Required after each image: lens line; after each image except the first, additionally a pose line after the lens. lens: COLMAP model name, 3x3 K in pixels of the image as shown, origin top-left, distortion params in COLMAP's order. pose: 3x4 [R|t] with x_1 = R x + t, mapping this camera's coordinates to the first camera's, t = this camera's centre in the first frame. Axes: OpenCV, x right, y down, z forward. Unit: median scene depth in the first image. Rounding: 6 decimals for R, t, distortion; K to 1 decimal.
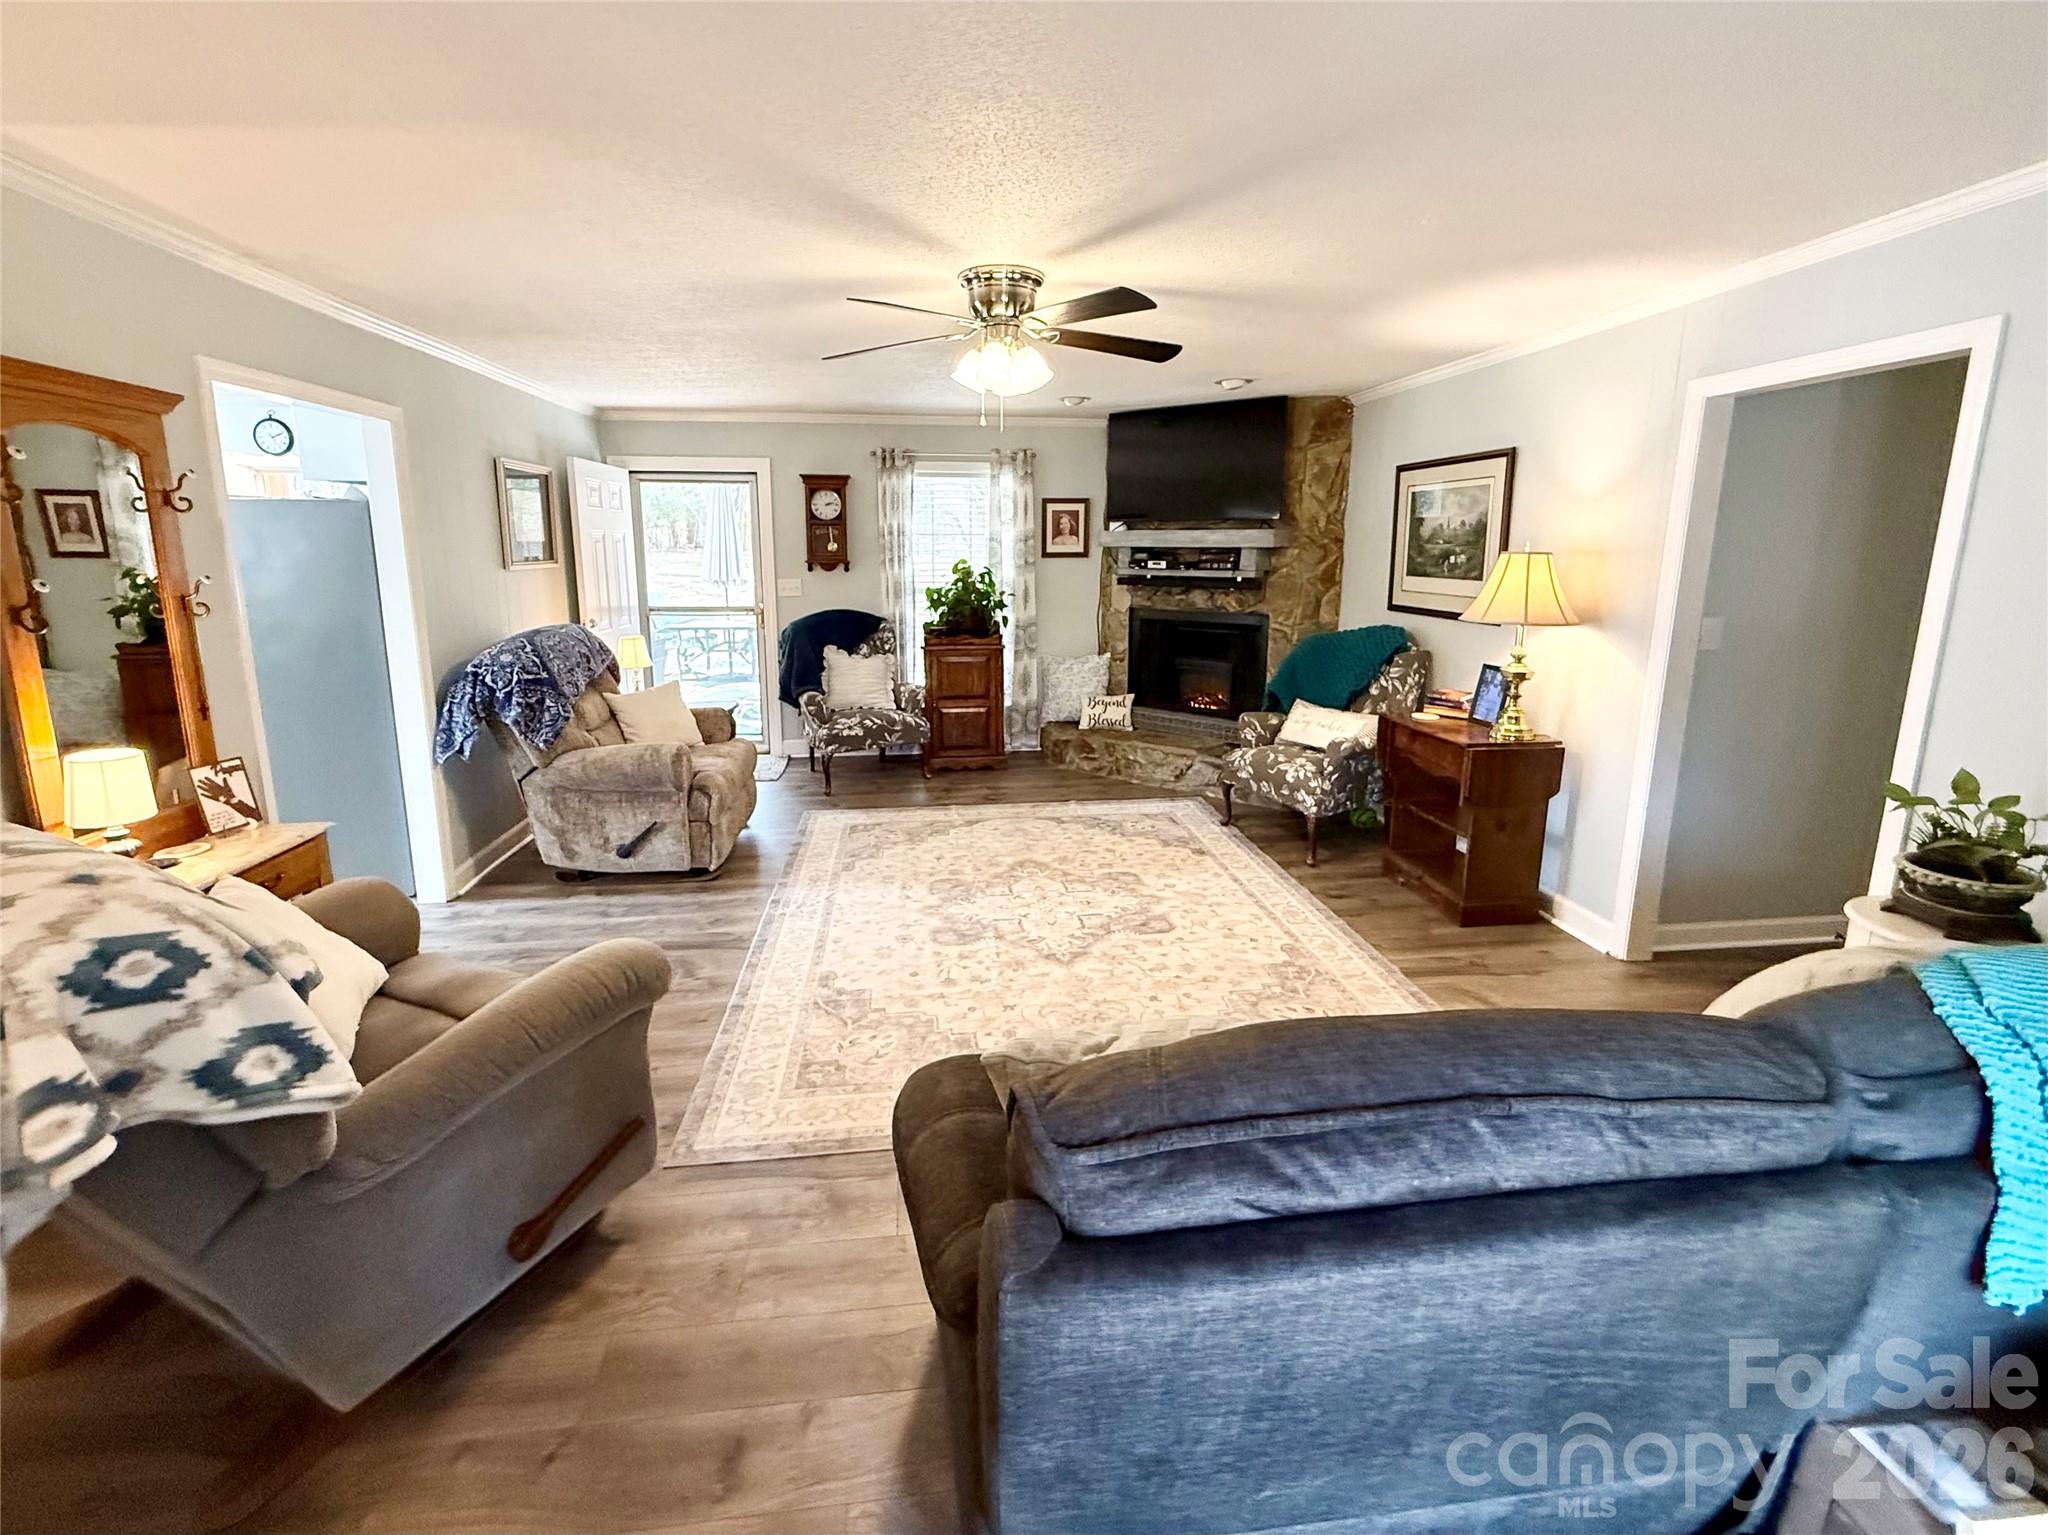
lens RADIAL K [[805.7, 0, 1031.7], [0, 805.7, 761.8], [0, 0, 1]] dist [0.000211, 0.000320]
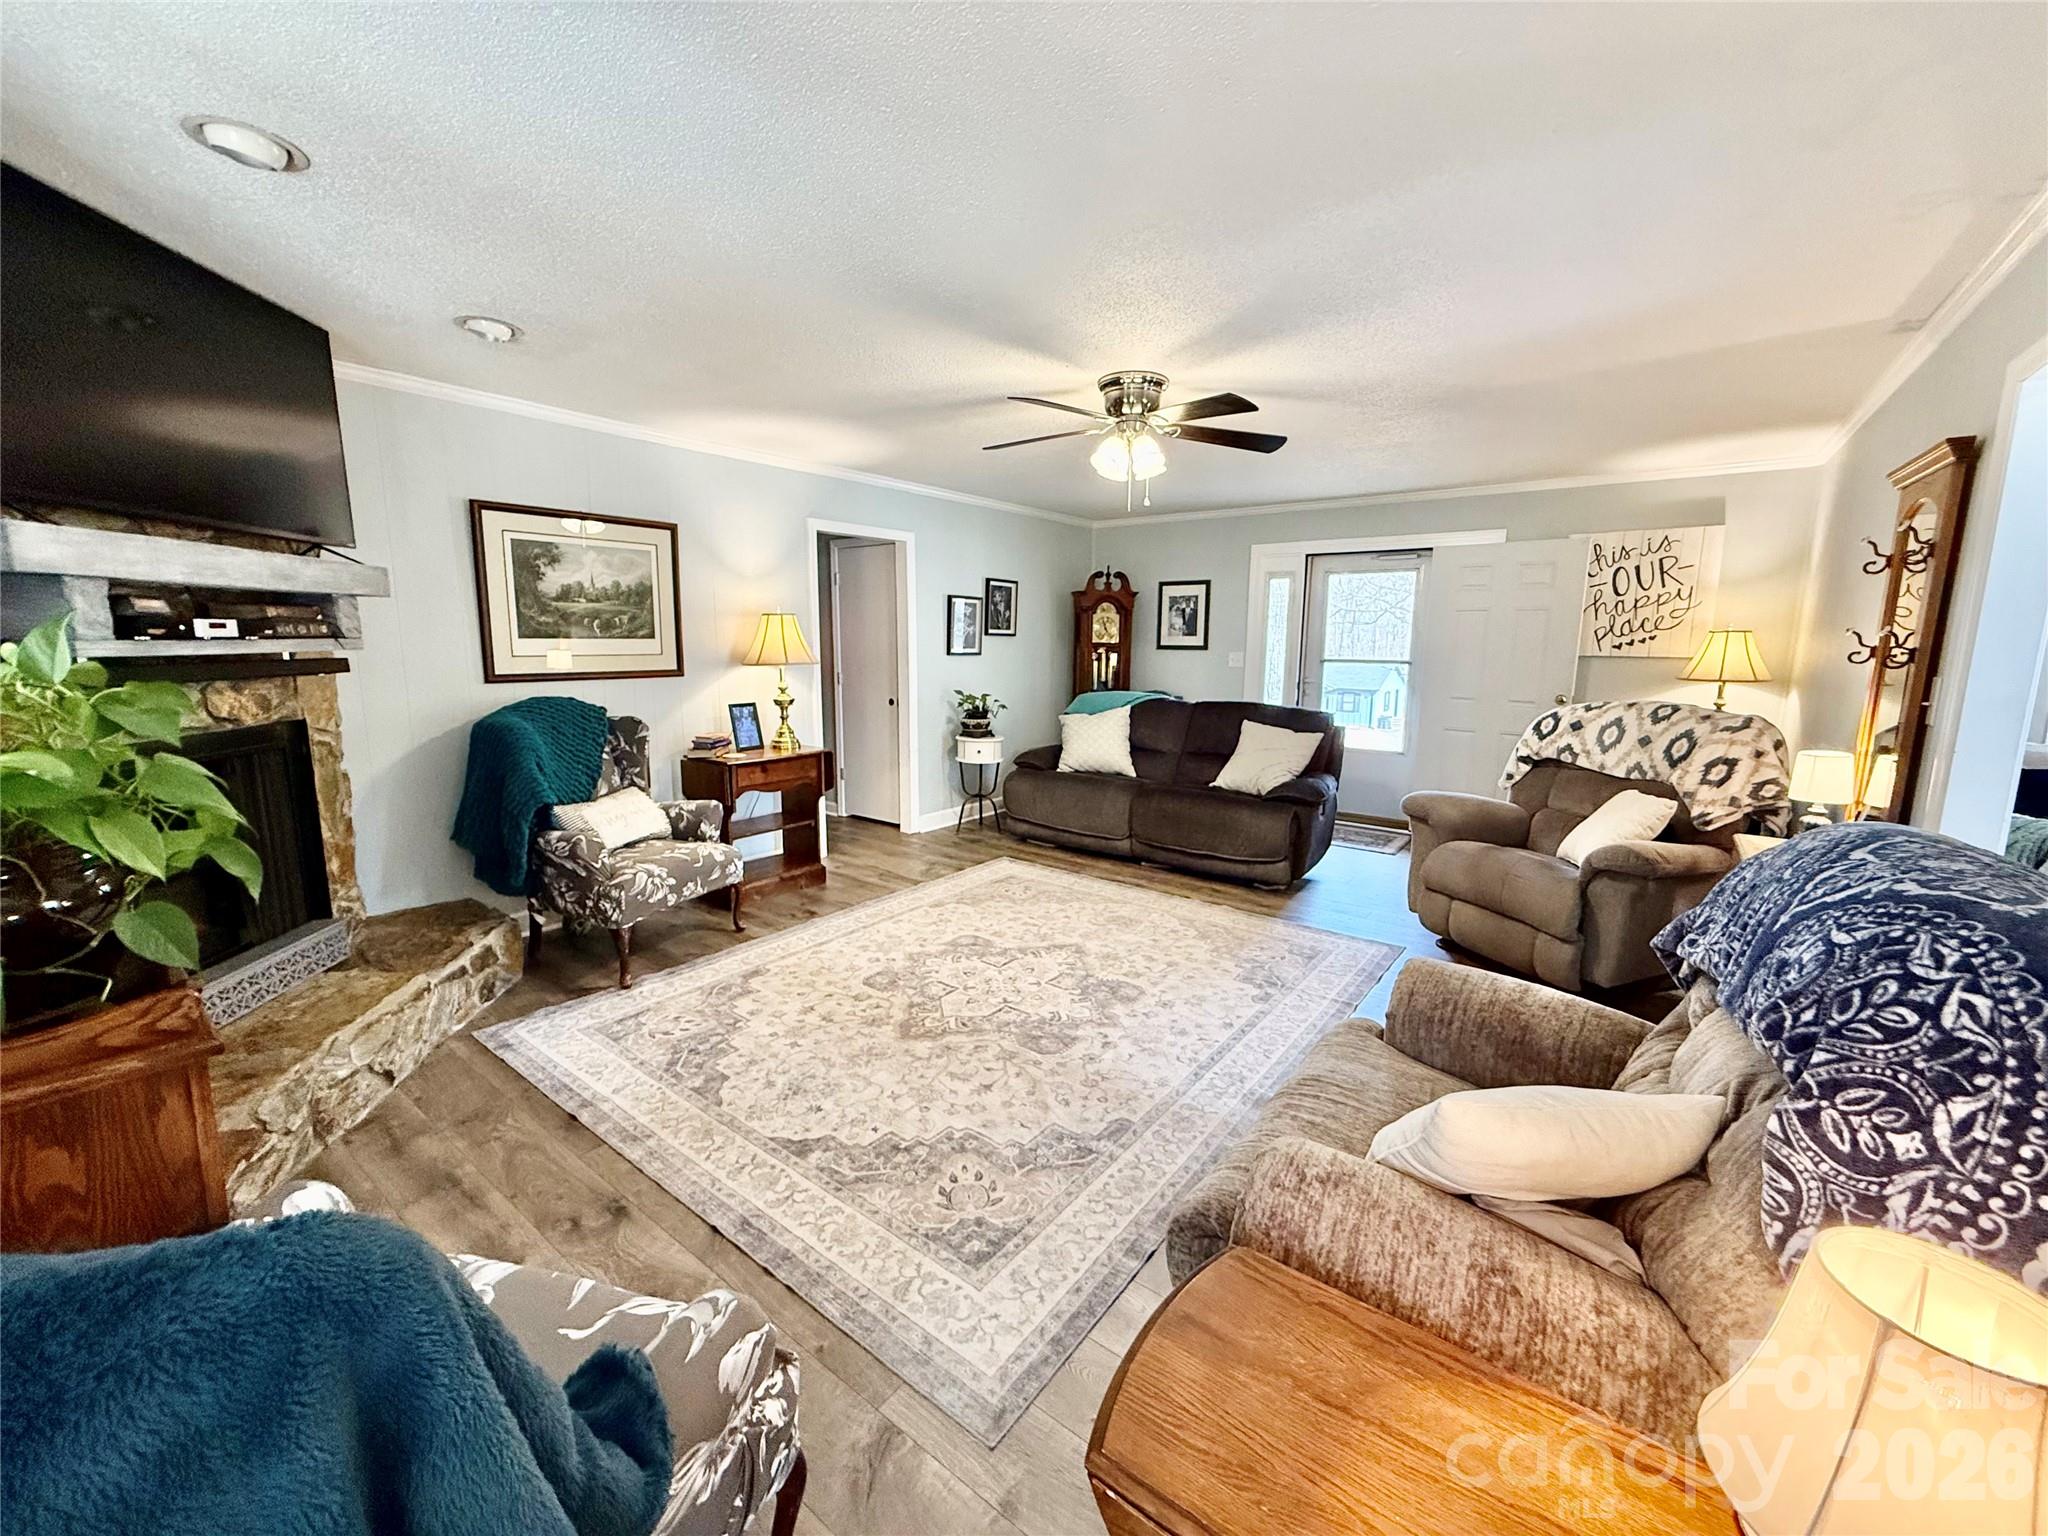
lens RADIAL K [[805.7, 0, 1031.7], [0, 805.7, 762.3], [0, 0, 1]] dist [0.000211, 0.000320]
pose [[-0.691108, -0.121725, 0.712427, -0.589668], [0.178702, 0.926331, 0.331627, -0.334082], [-0.700311, 0.356502, -0.618442, 1.354944]]
